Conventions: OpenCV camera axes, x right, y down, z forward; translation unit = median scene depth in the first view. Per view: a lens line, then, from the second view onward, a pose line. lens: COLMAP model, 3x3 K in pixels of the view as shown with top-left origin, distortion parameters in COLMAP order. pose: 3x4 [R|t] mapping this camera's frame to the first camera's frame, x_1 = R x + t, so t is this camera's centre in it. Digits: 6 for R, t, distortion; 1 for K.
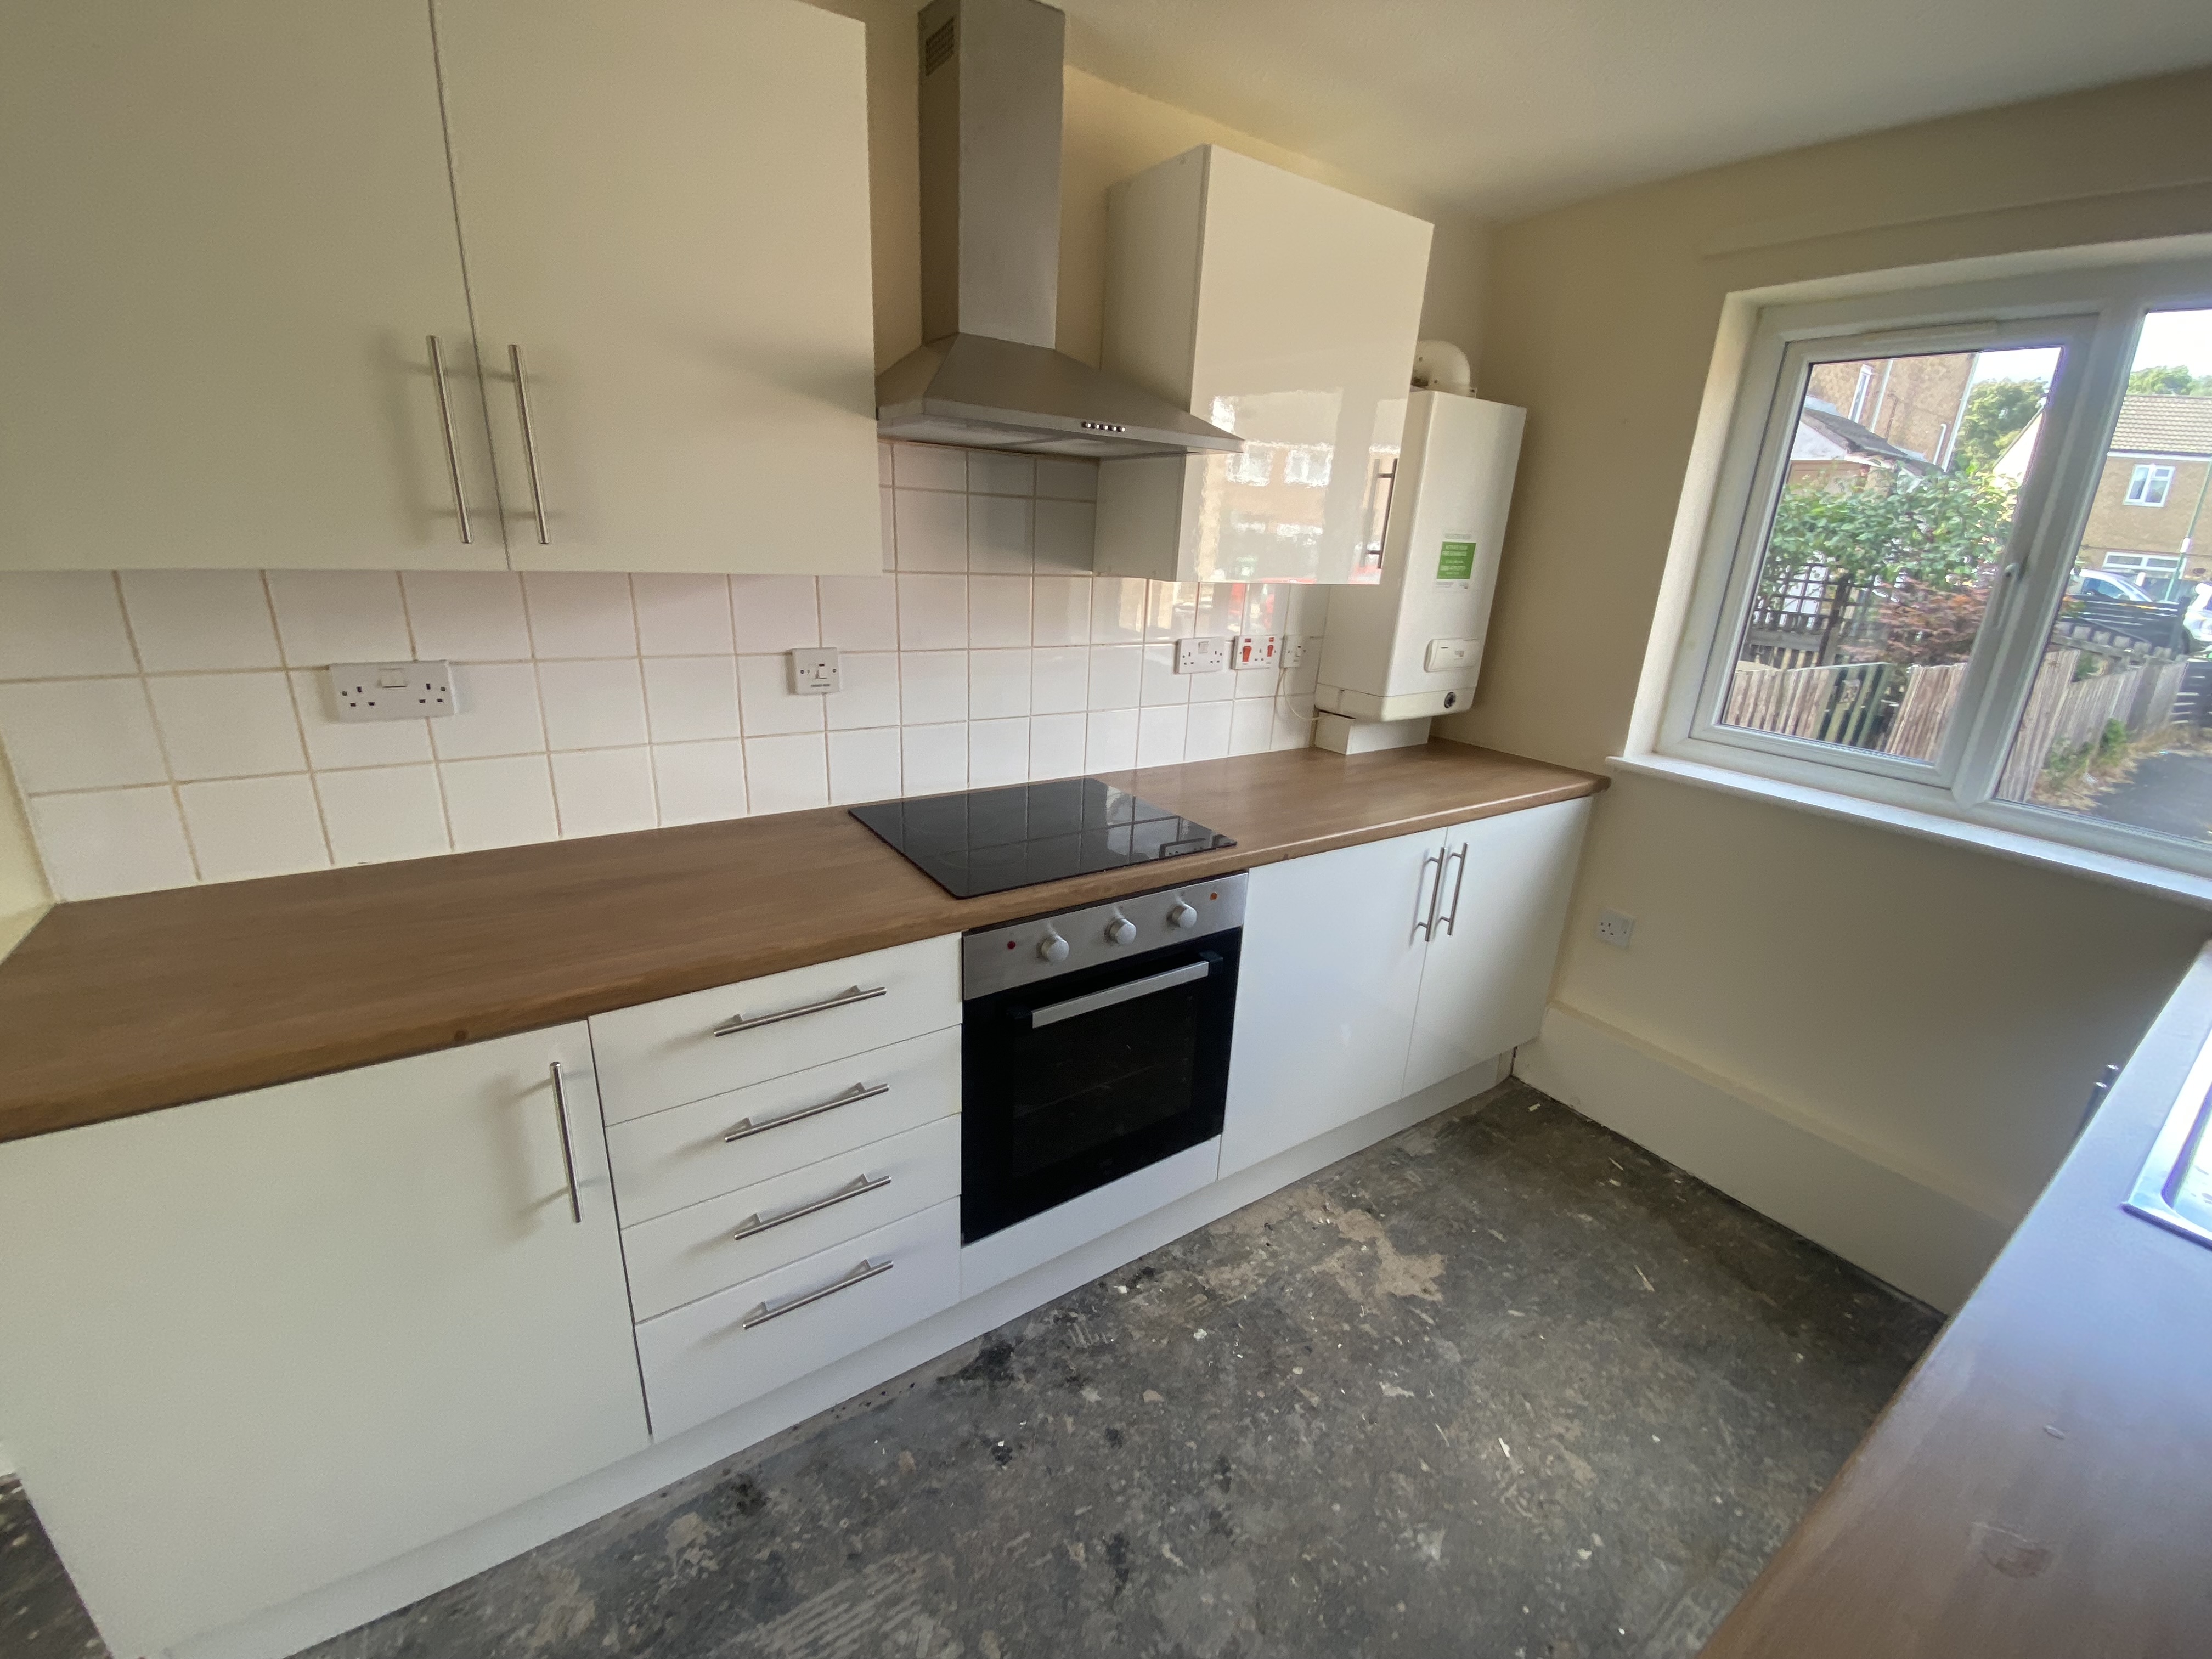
lens RADIAL K [[893.9, 0, 1084.6], [0, 893.9, 831.9], [0, 0, 1]] dist [0.034684, -0.027508]
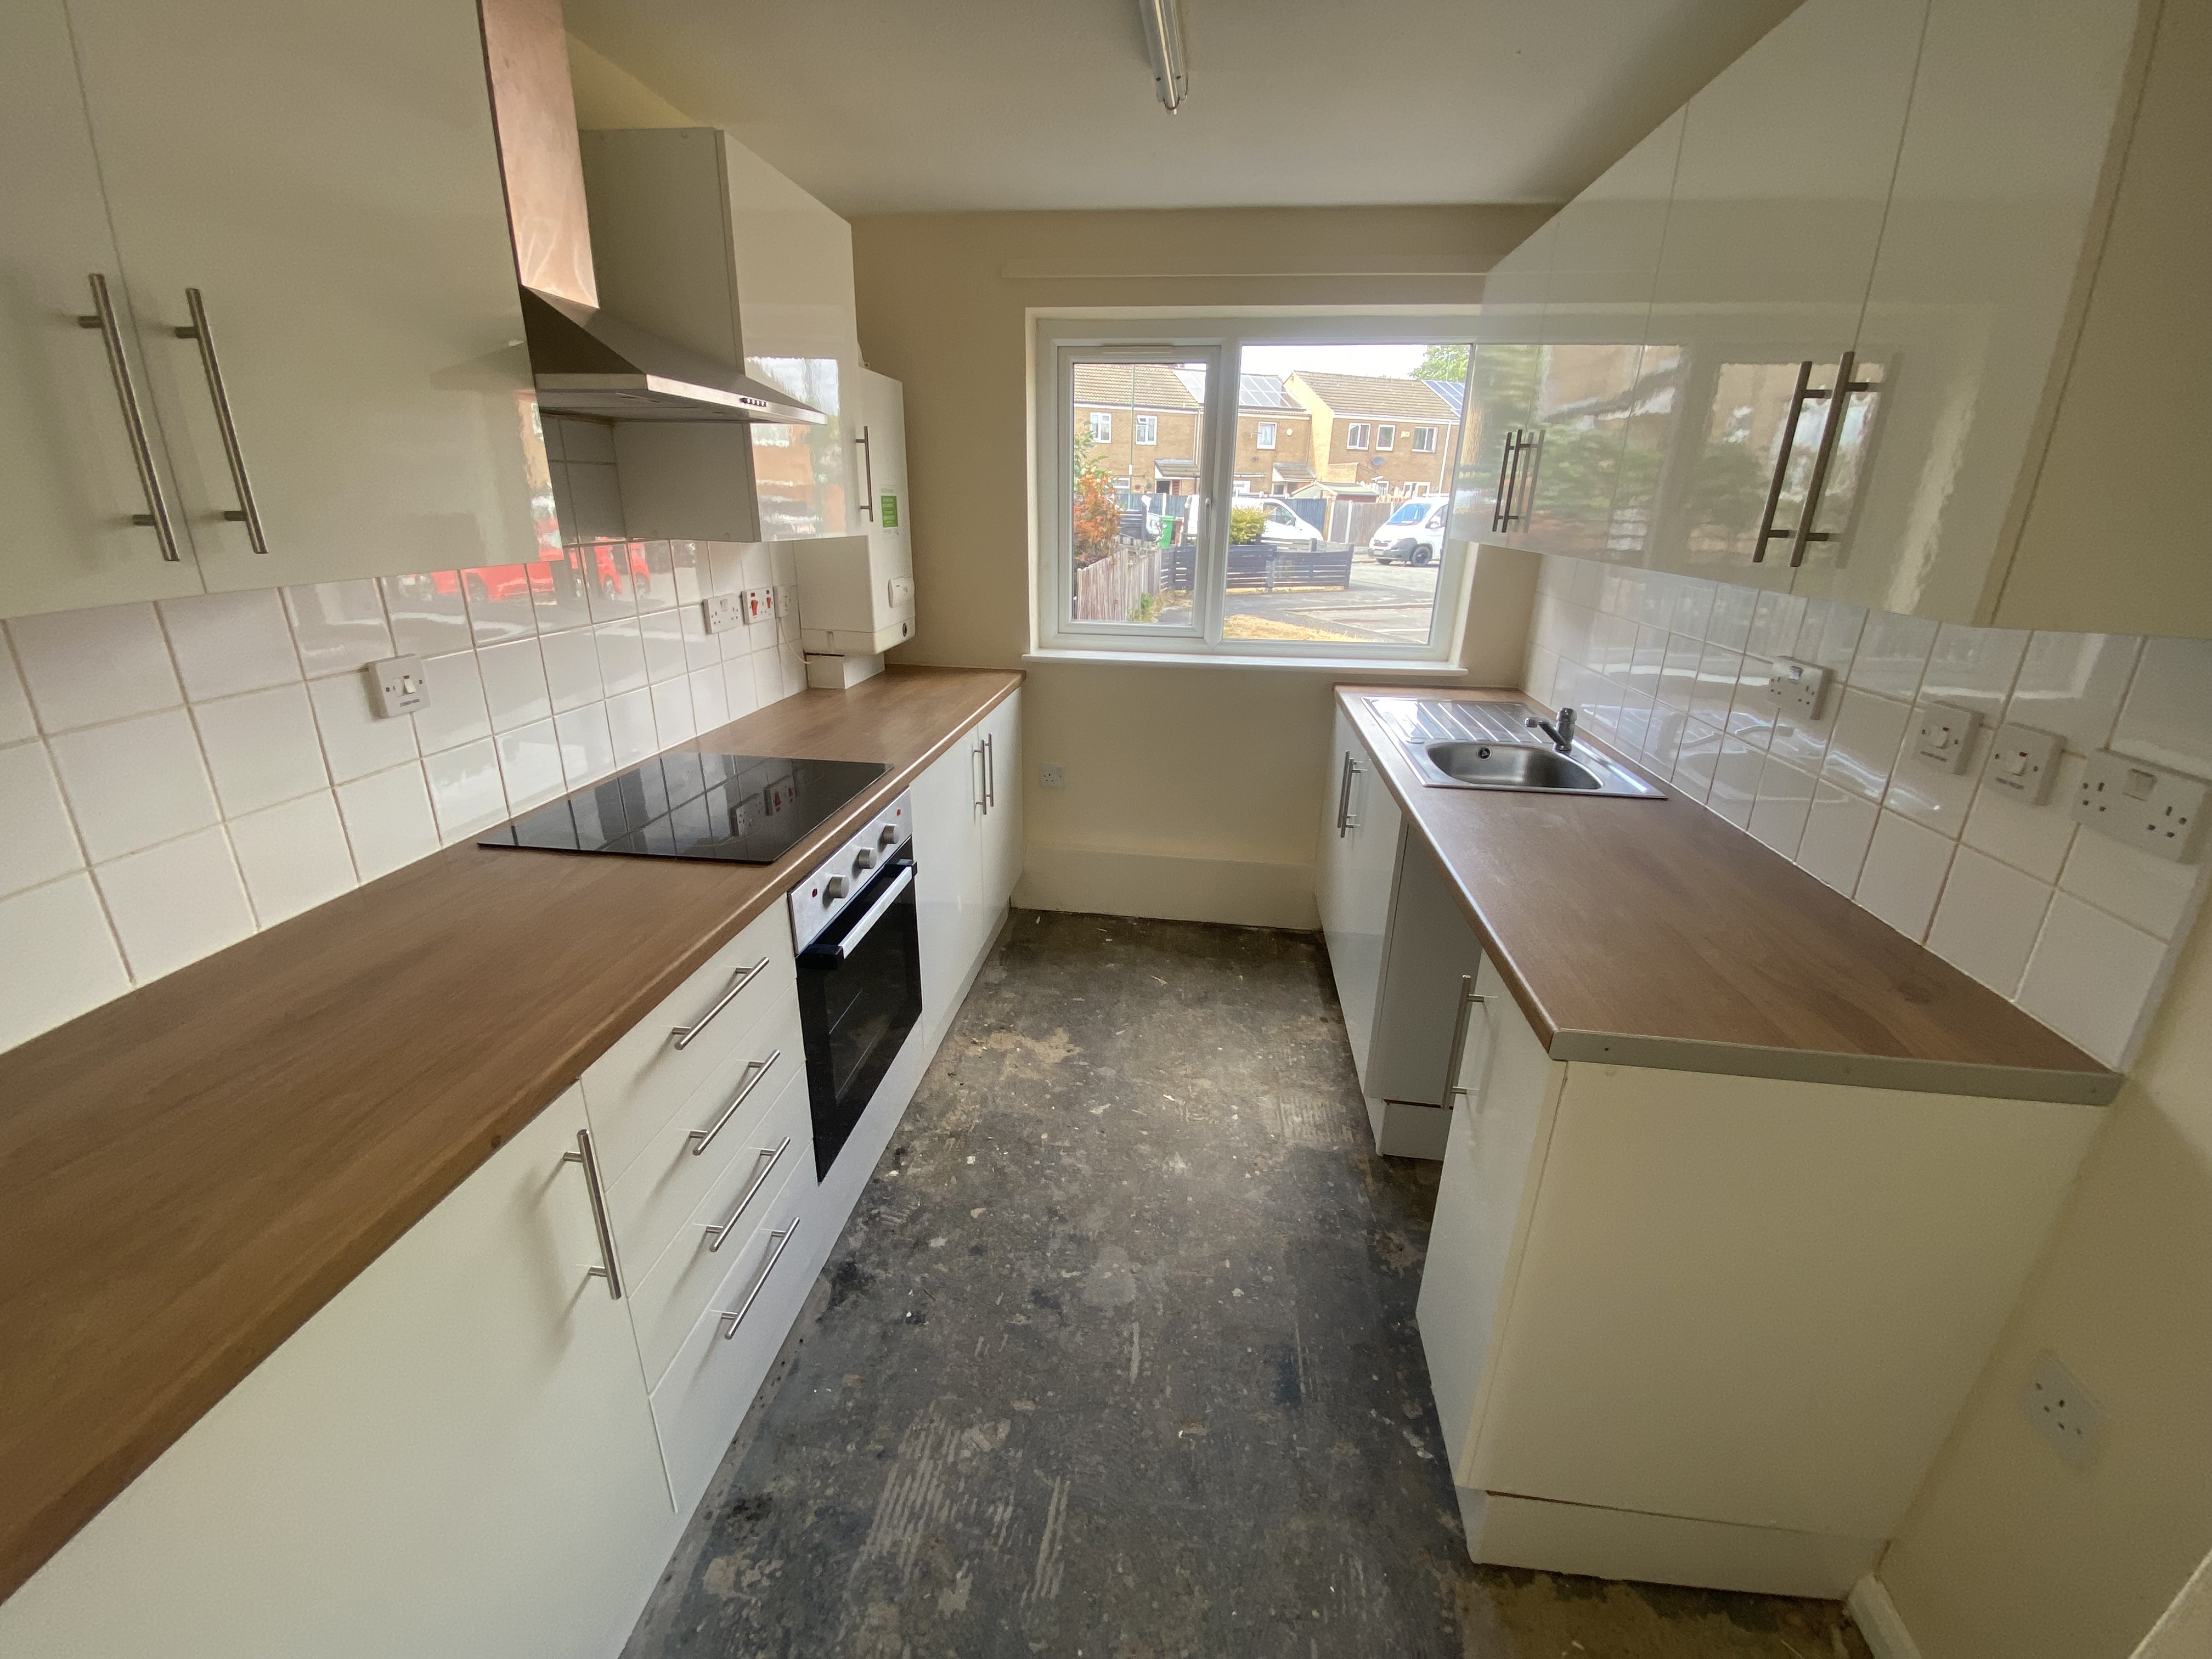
lens RADIAL K [[893.9, 0, 1084.6], [0, 893.9, 831.9], [0, 0, 1]] dist [0.034684, -0.027508]
pose [[0.662990, -0.297017, 0.687187, -0.482043], [0.257249, 0.952419, 0.163465, -0.027627], [-0.703042, 0.068403, 0.707851, -0.003075]]
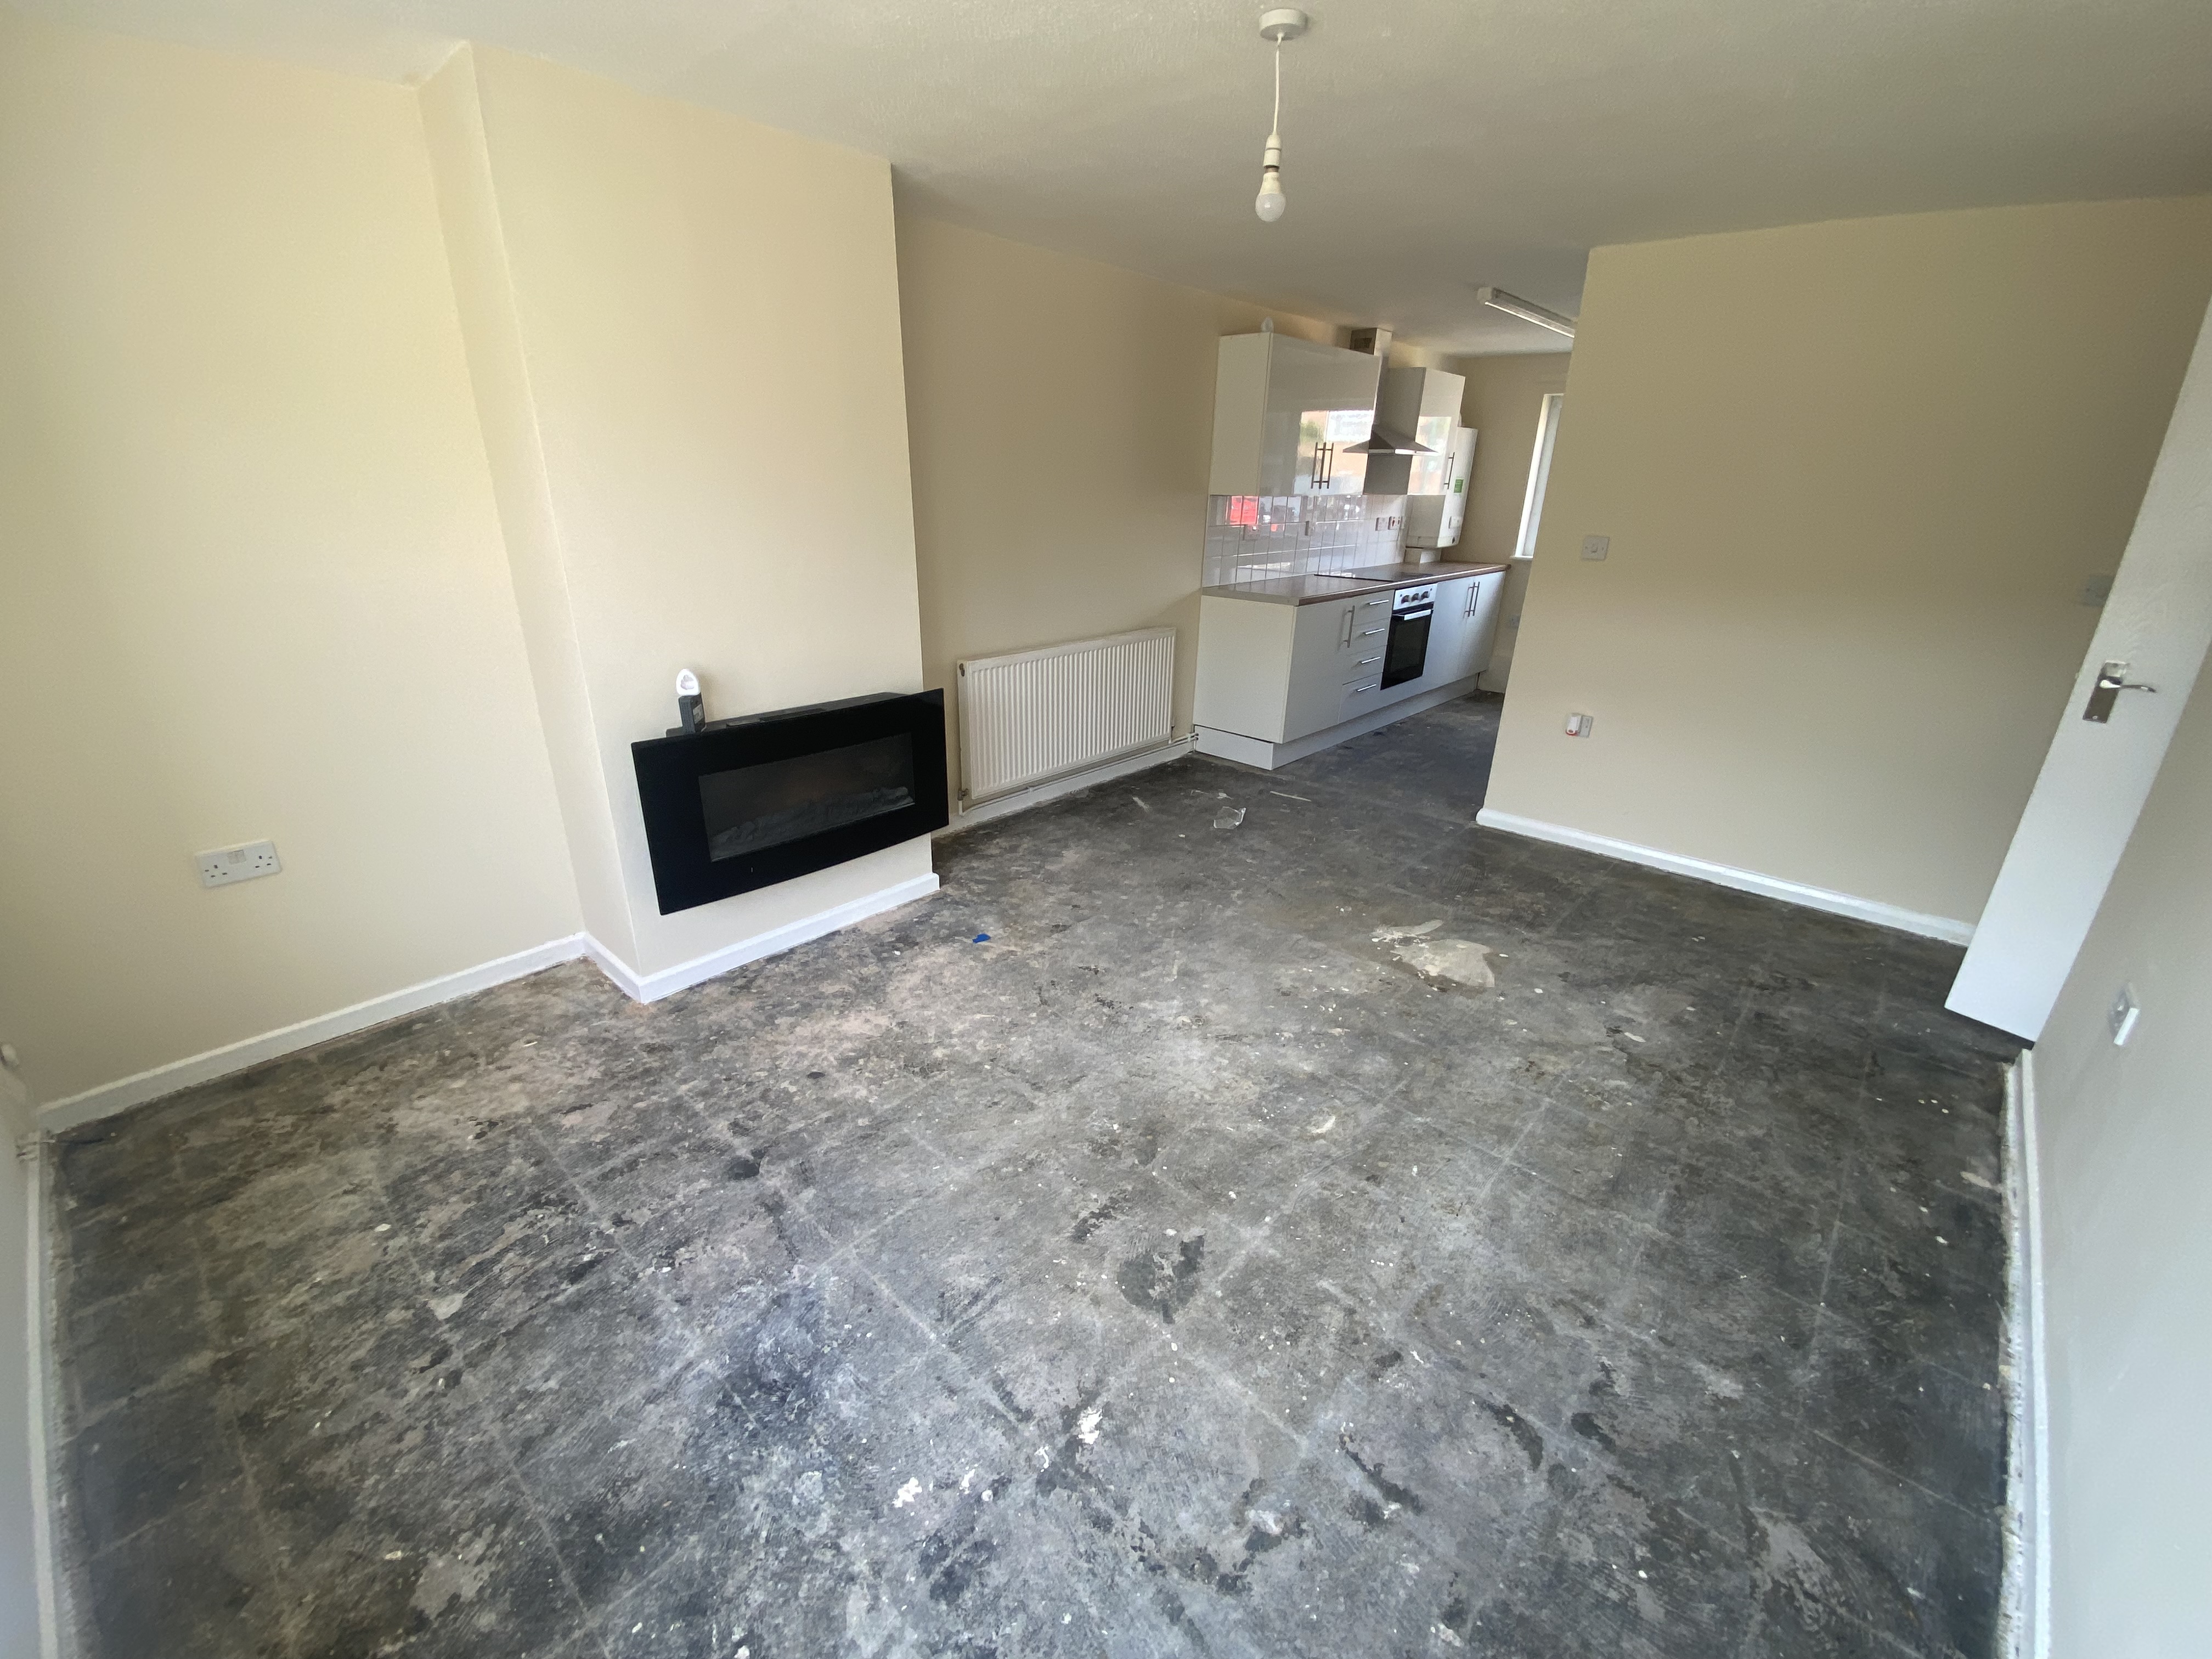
lens RADIAL K [[893.9, 0, 1084.6], [0, 893.9, 831.9], [0, 0, 1]] dist [0.034684, -0.027508]
pose [[0.970048, -0.116505, 0.213152, -1.855970], [0.104373, 0.992255, 0.067351, 0.585653], [-0.219348, -0.043086, 0.974695, -1.954882]]
